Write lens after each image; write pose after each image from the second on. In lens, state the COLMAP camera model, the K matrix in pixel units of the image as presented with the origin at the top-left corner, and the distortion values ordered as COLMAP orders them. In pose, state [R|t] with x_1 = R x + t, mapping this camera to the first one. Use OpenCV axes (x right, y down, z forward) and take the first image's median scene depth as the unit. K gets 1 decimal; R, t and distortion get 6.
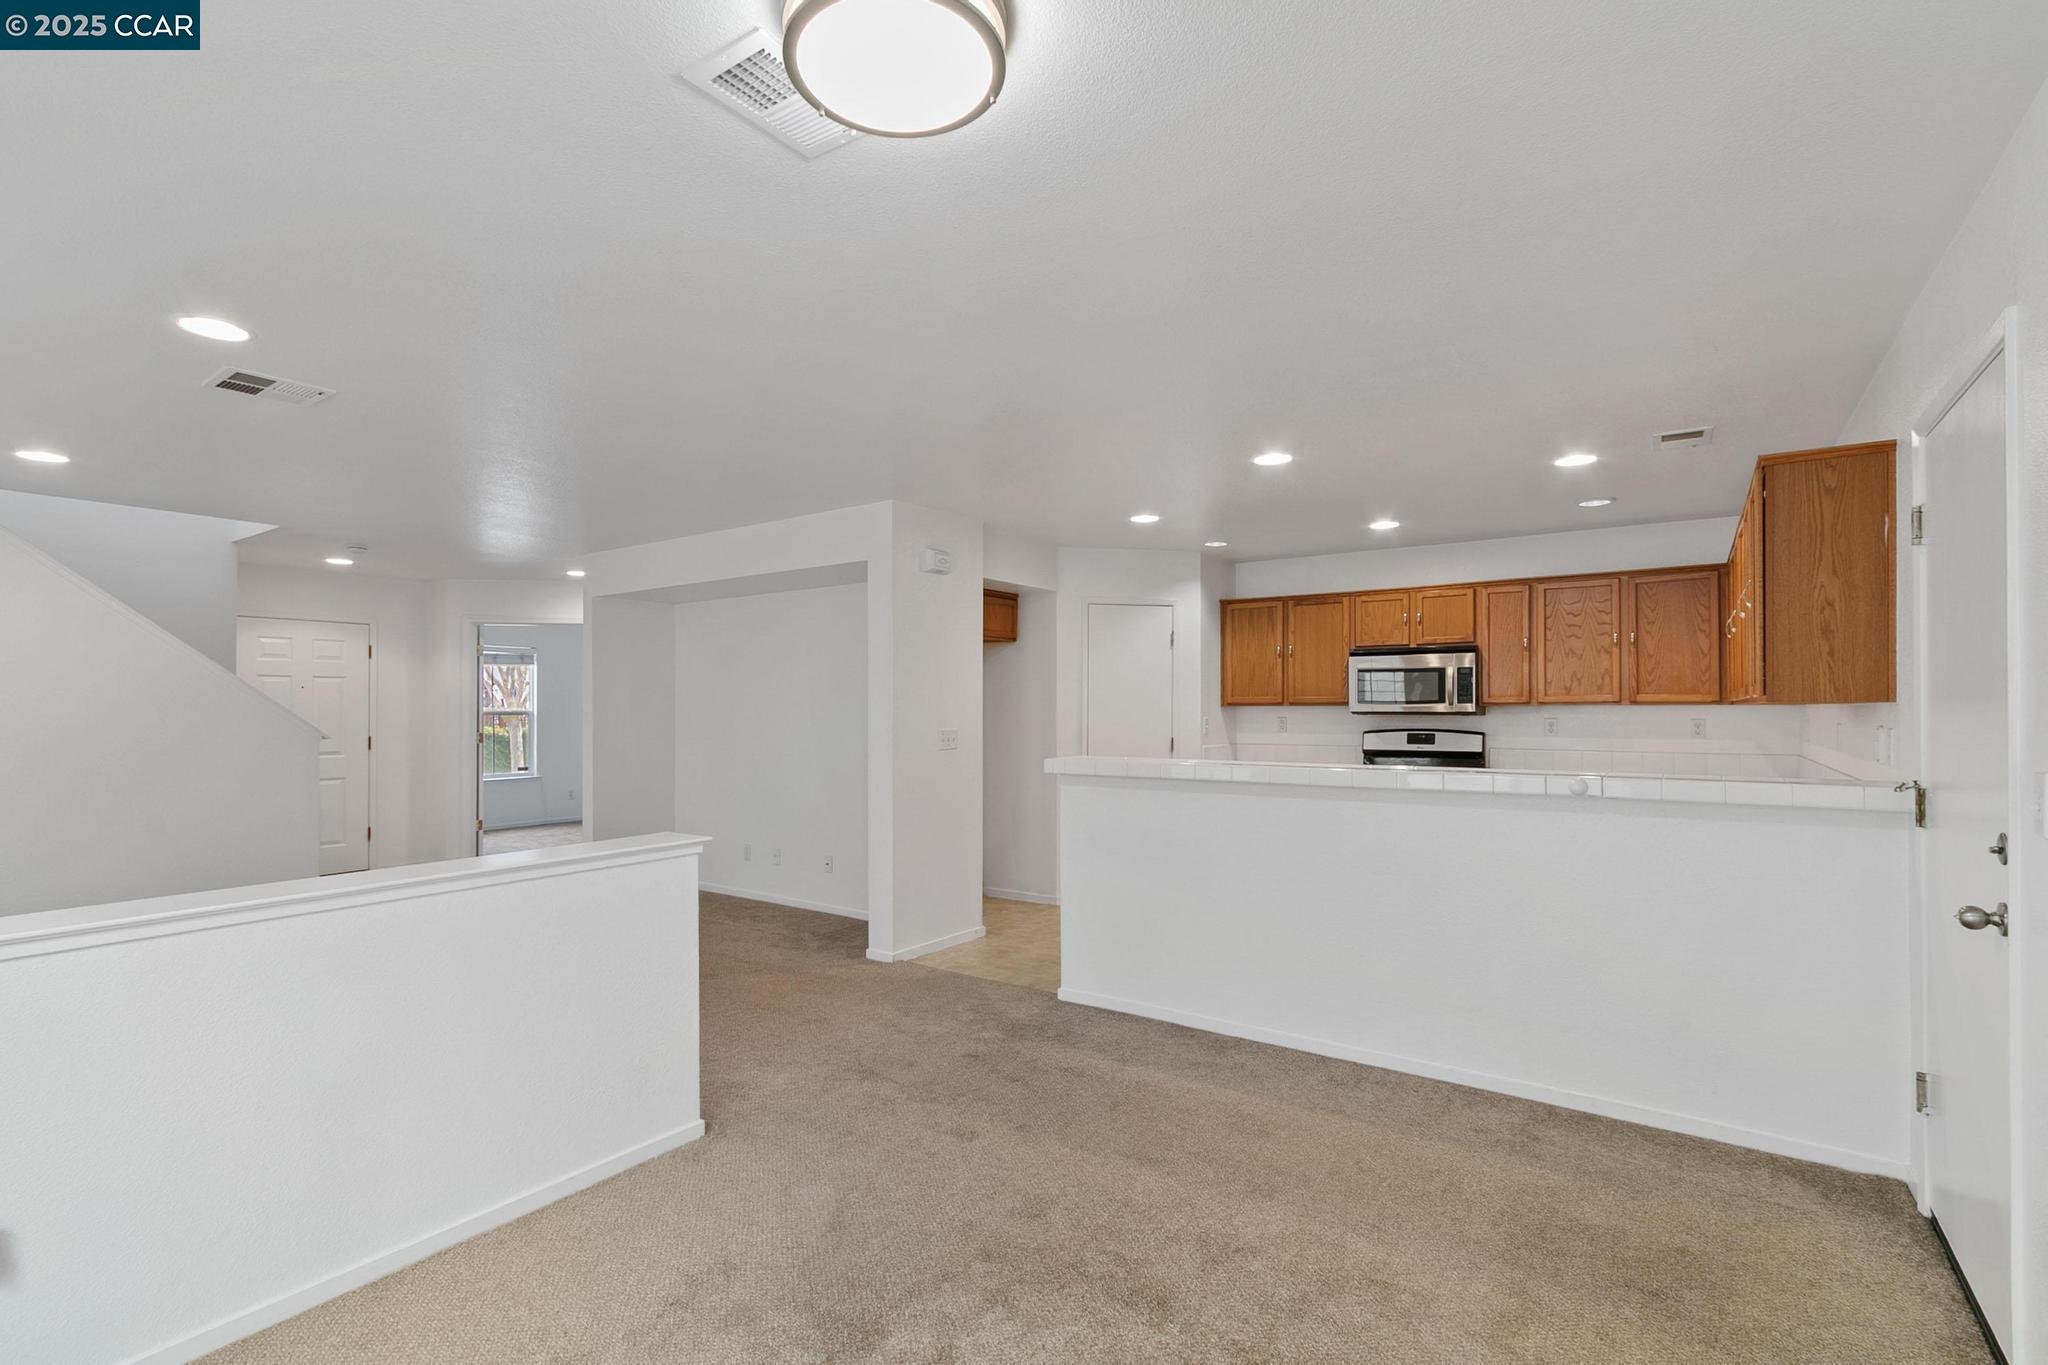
lens RADIAL K [[955.0, 0, 1018.1], [0, 955.0, 695.5], [0, 0, 1]] dist [0.009196, 0.000313]
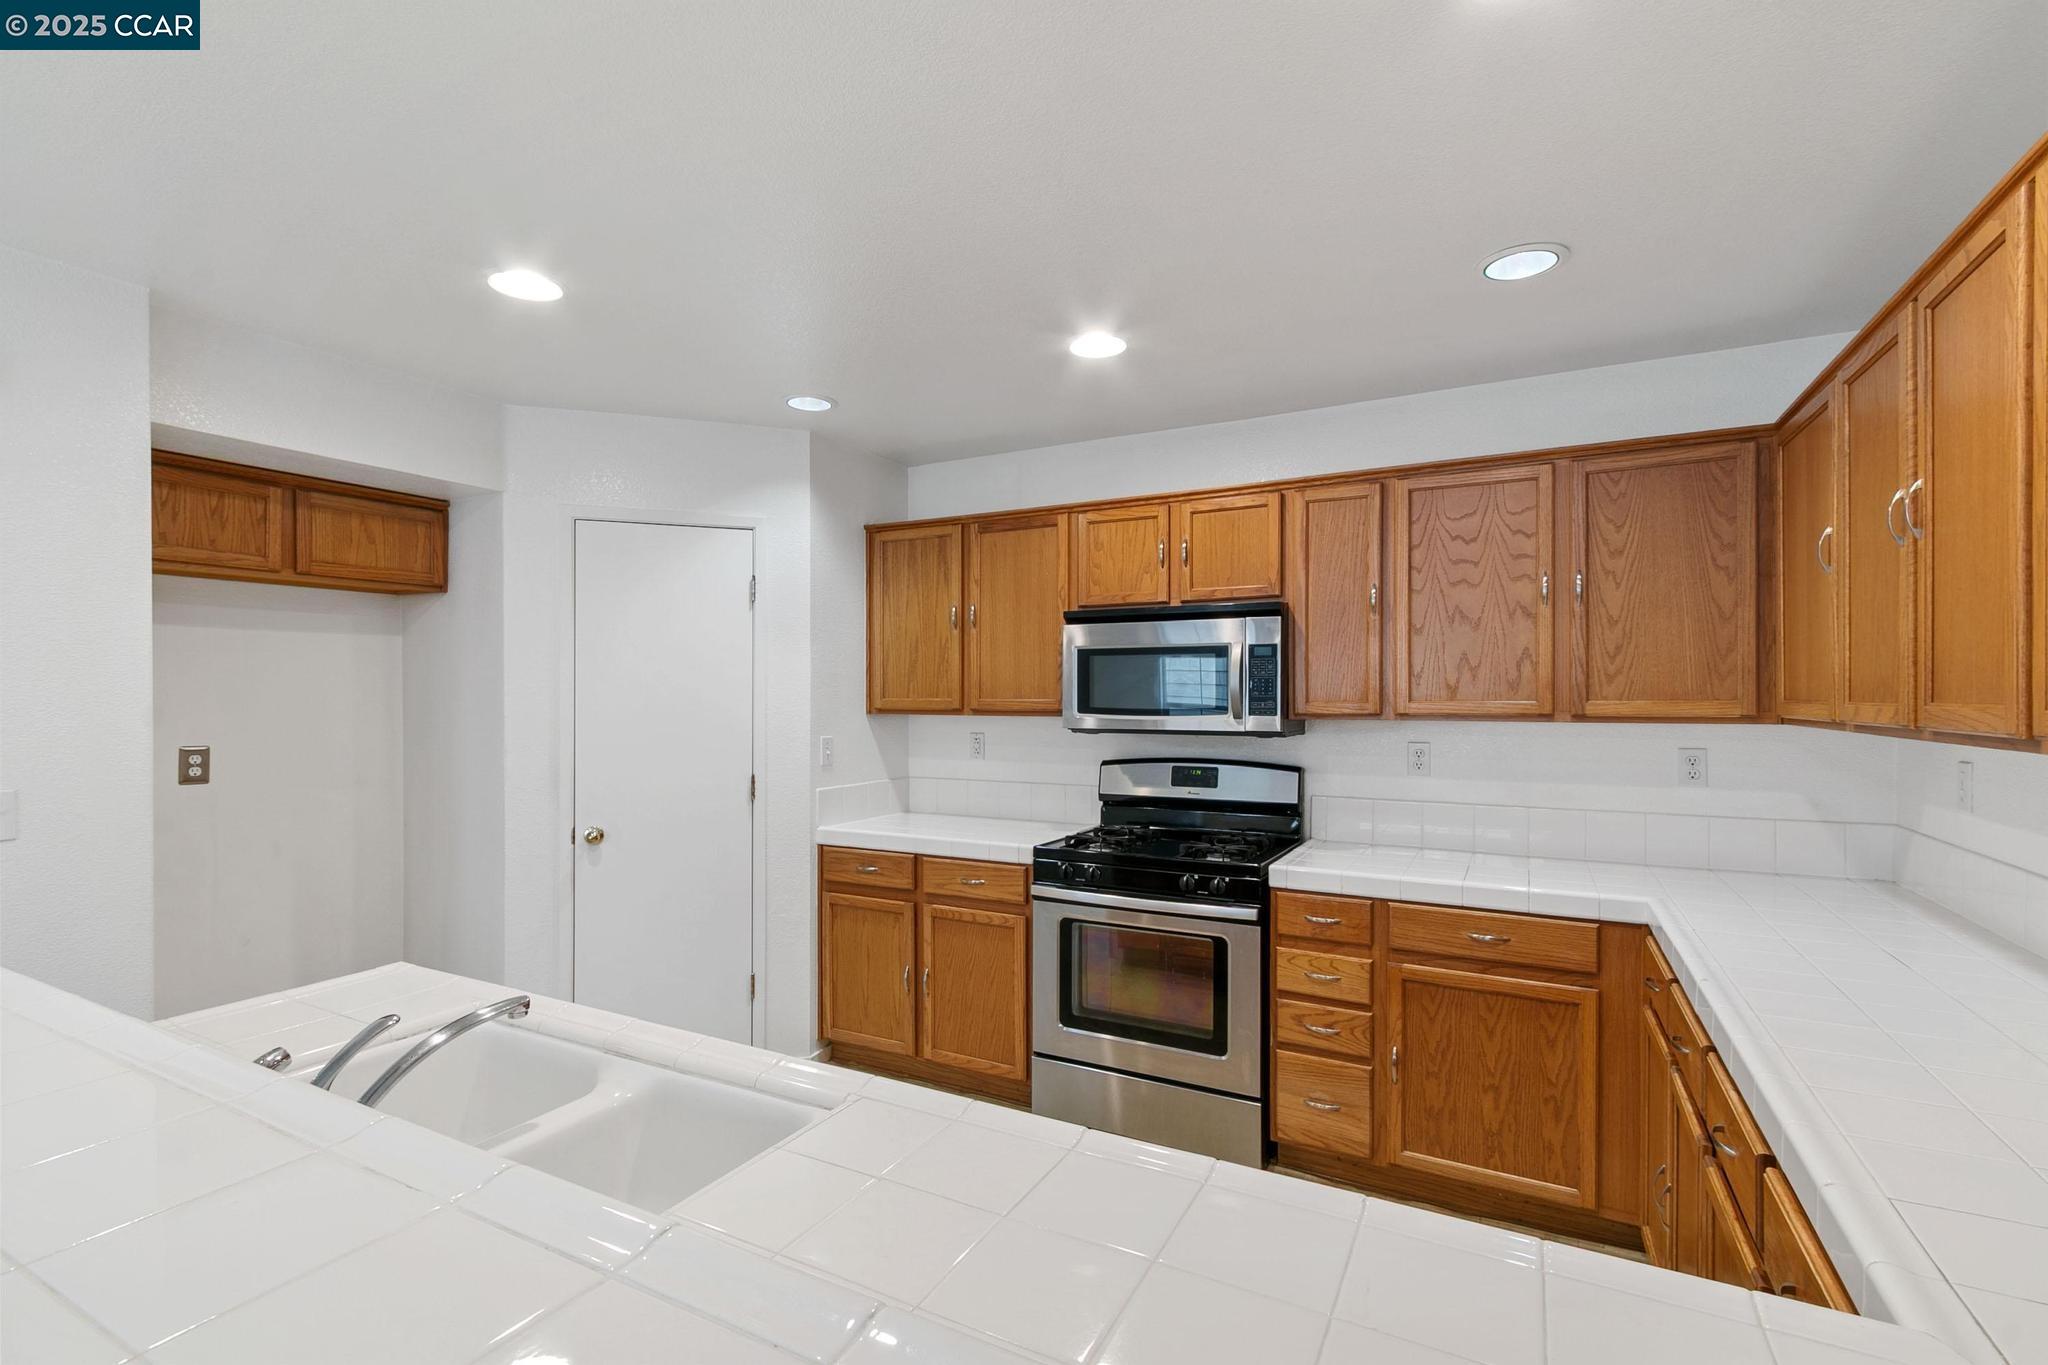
lens RADIAL K [[955.0, 0, 1029.8], [0, 955.0, 697.5], [0, 0, 1]] dist [0.009196, 0.000313]
pose [[0.991816, -0.001218, 0.127666, 0.275400], [-0.000940, 0.999858, 0.016840, -0.009609], [-0.127669, -0.016822, 0.991674, 0.503233]]
